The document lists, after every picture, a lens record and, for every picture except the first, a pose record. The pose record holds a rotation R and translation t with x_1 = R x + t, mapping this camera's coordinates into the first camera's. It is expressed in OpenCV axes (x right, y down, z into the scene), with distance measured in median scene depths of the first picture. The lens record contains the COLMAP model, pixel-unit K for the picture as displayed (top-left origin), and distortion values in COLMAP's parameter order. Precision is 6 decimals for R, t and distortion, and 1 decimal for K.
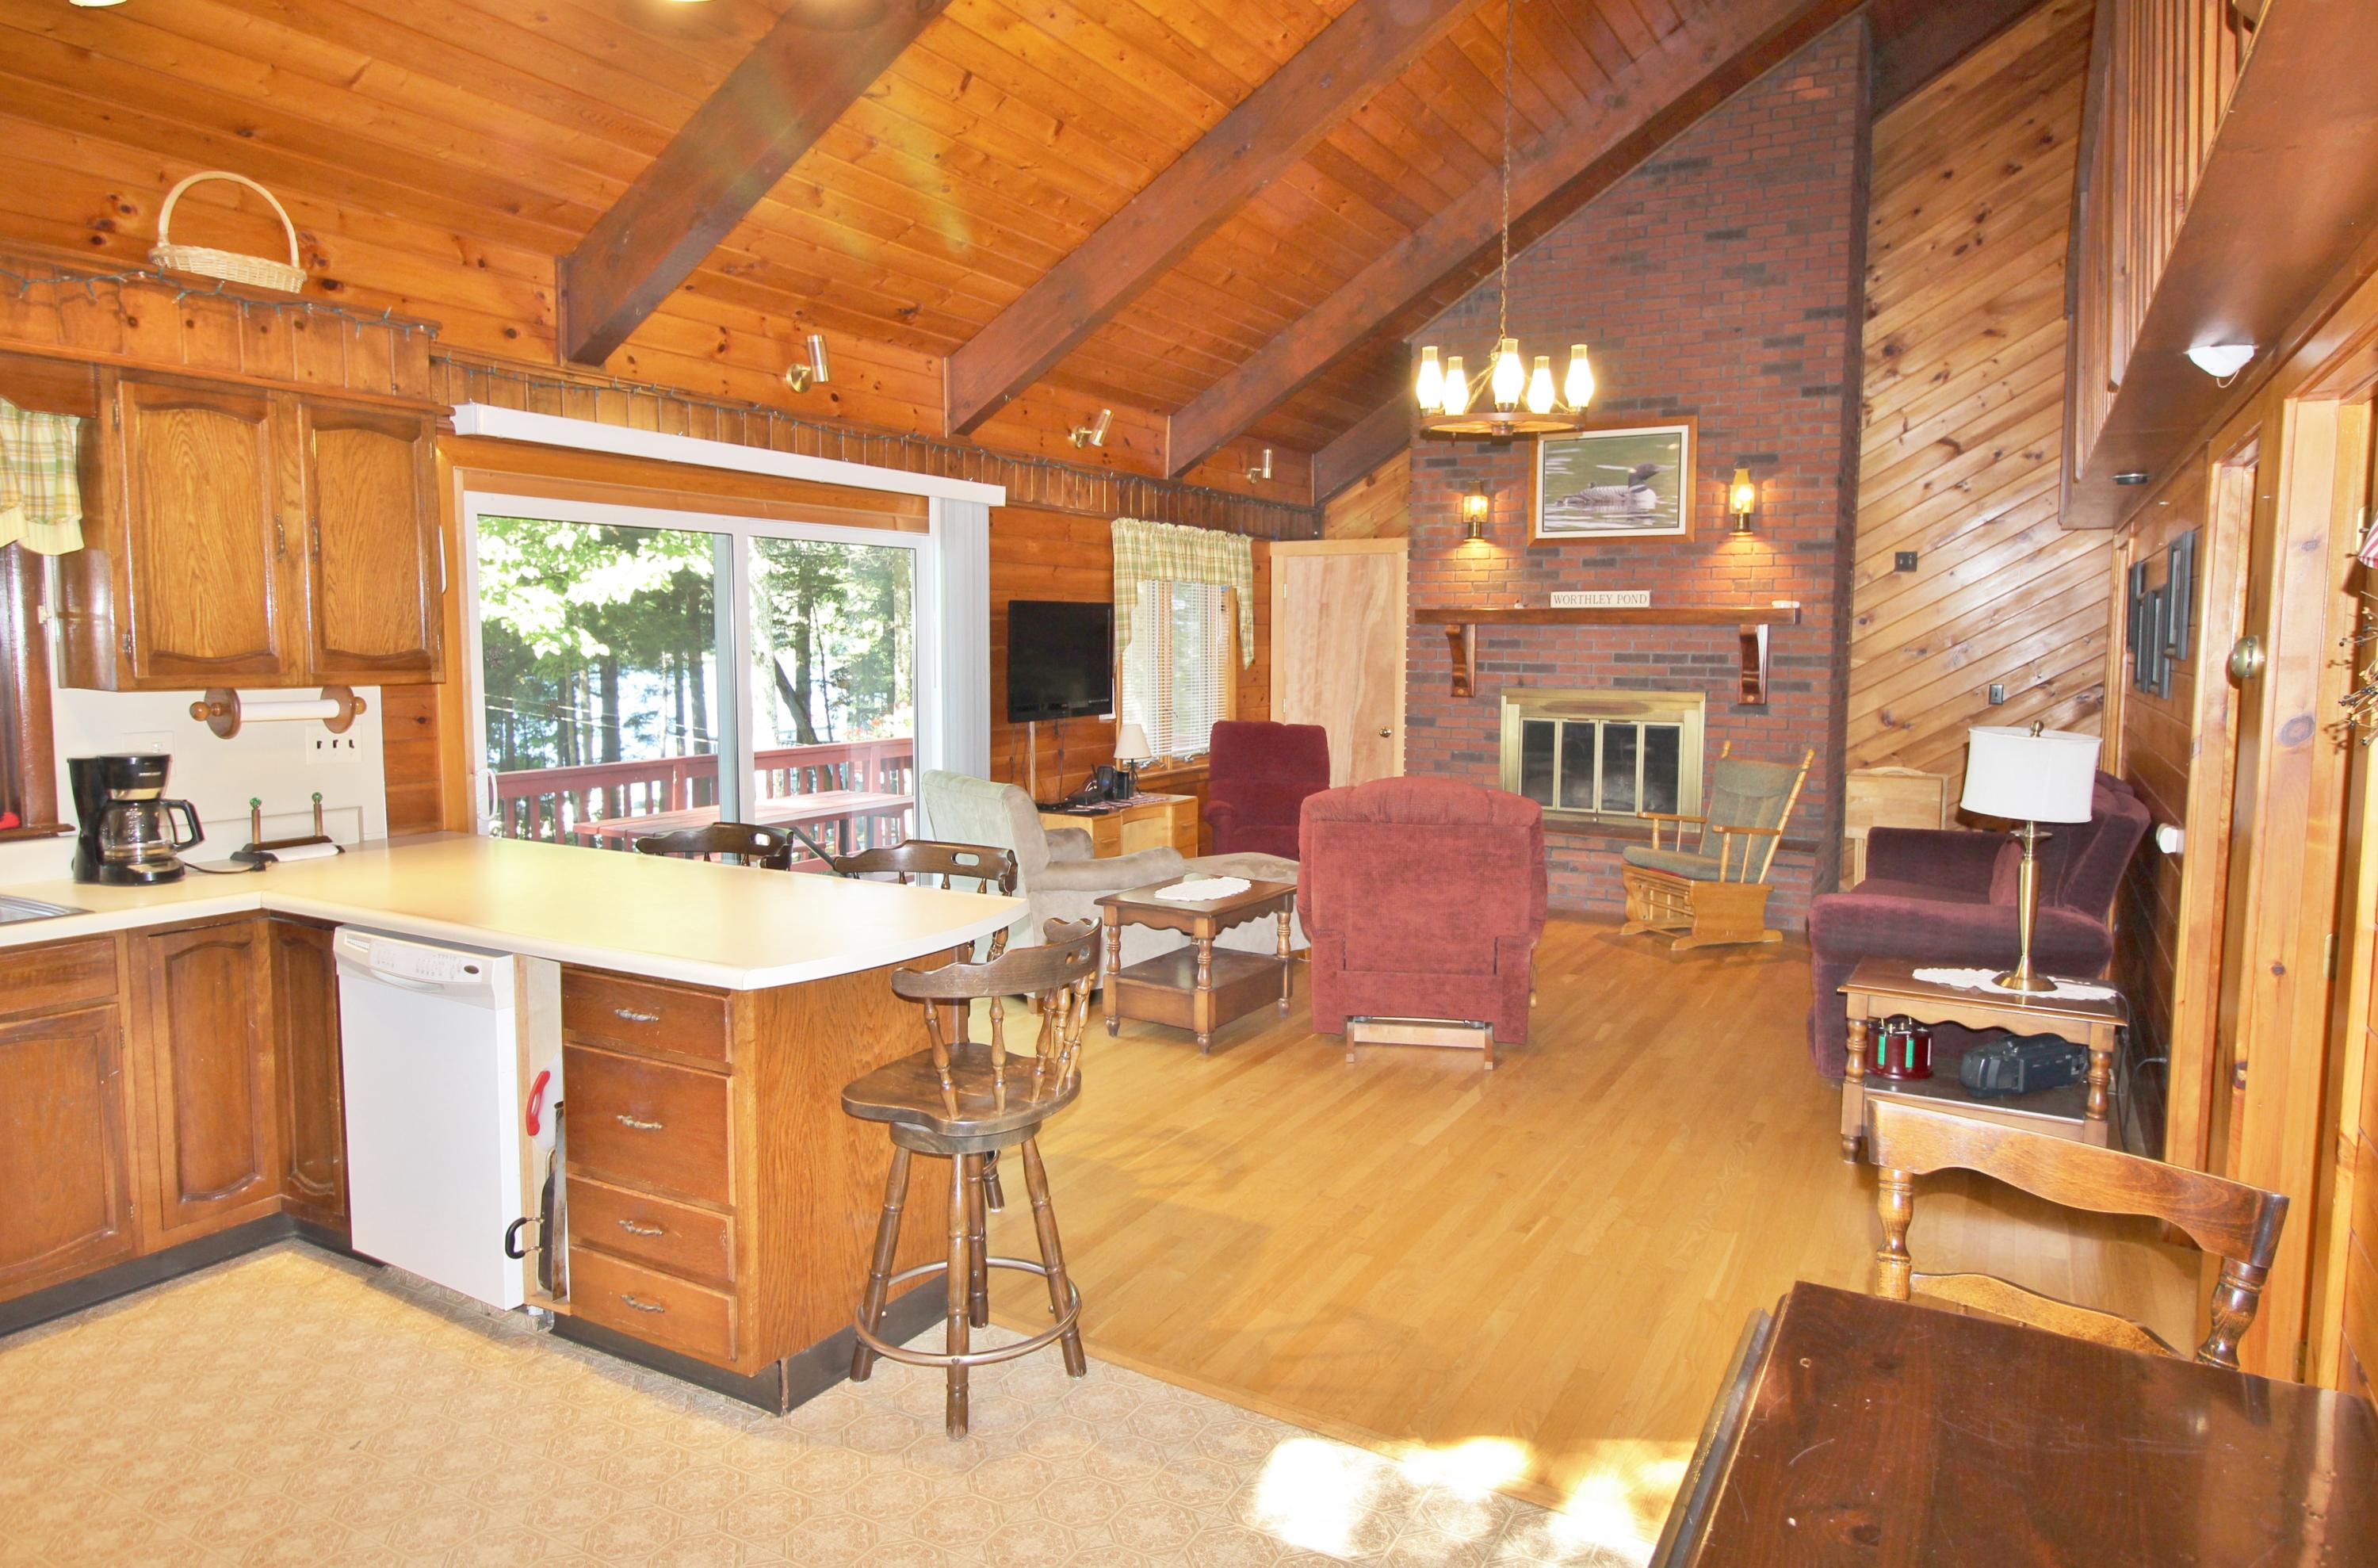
lens RADIAL K [[1545.0, 0, 1189.3], [0, 1545.0, 784.7], [0, 0, 1]] dist [0.002425, -0.003176]
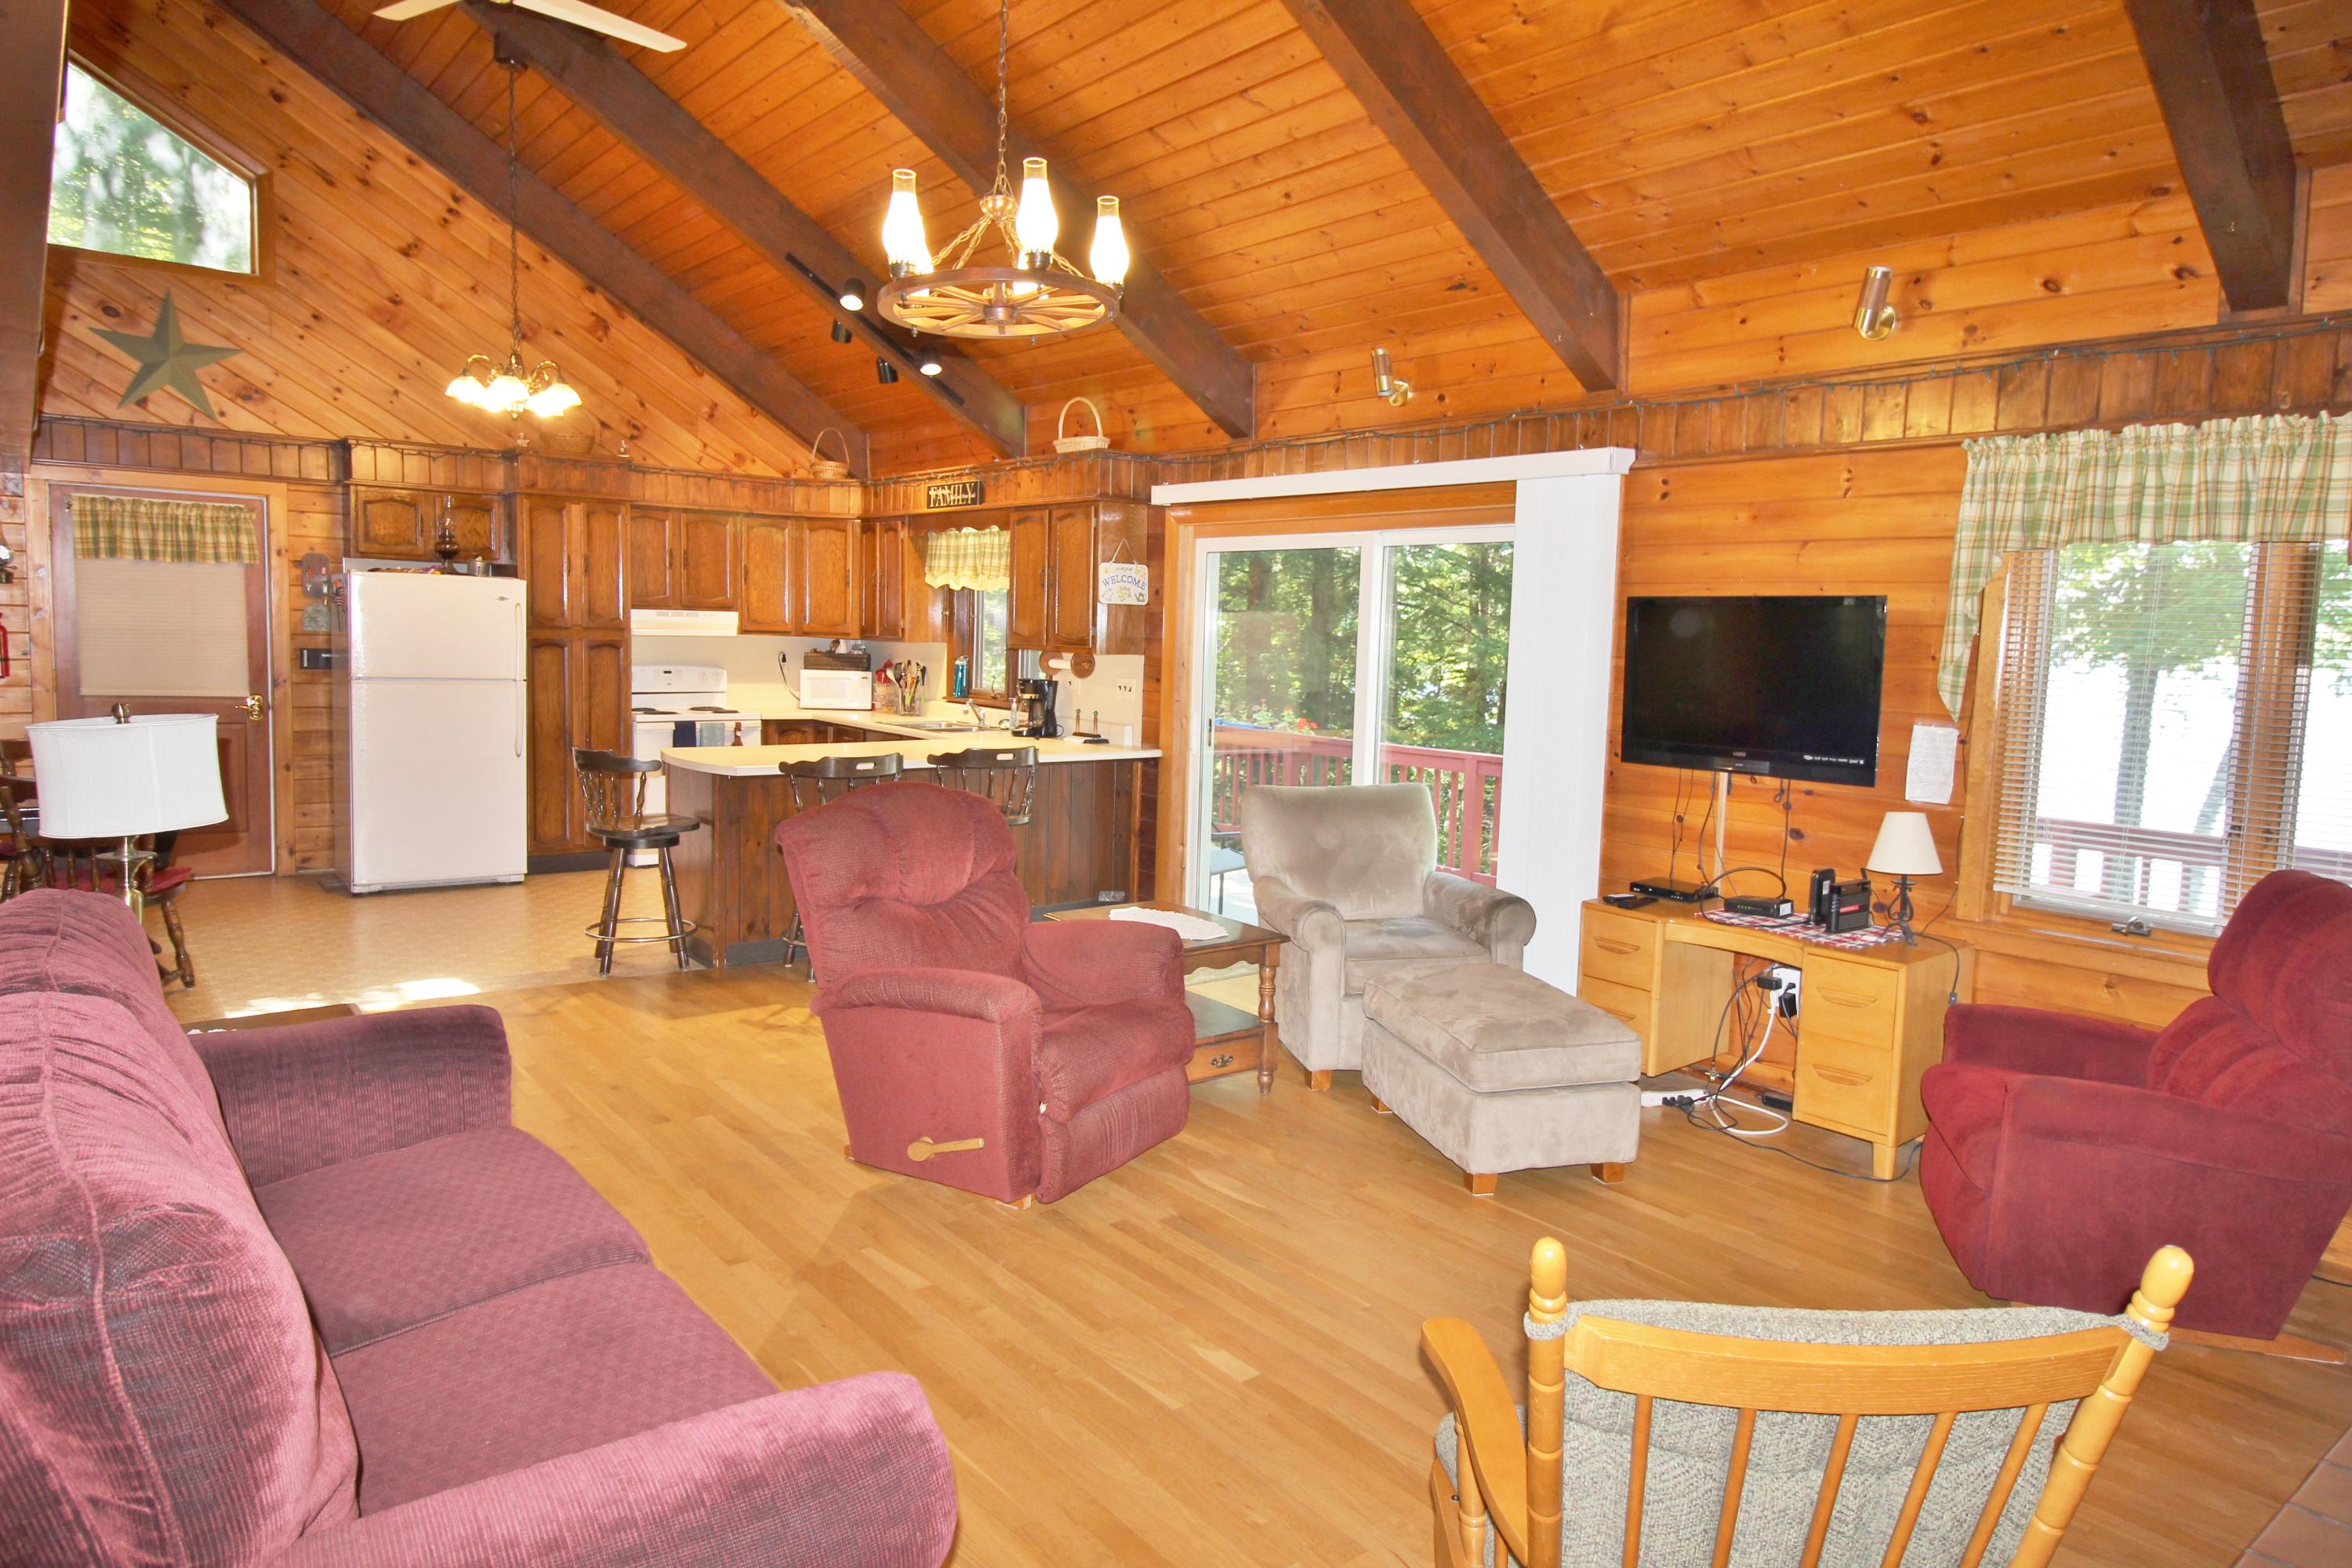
lens RADIAL K [[1458.4, 0, 1172.7], [0, 1458.4, 763.9], [0, 0, 1]] dist [-0.002663, -0.005931]
pose [[-0.405284, 0.062806, -0.912031, 0.787886], [-0.126618, 0.984166, 0.124040, -0.126214], [0.905380, 0.165751, -0.390914, 1.385318]]
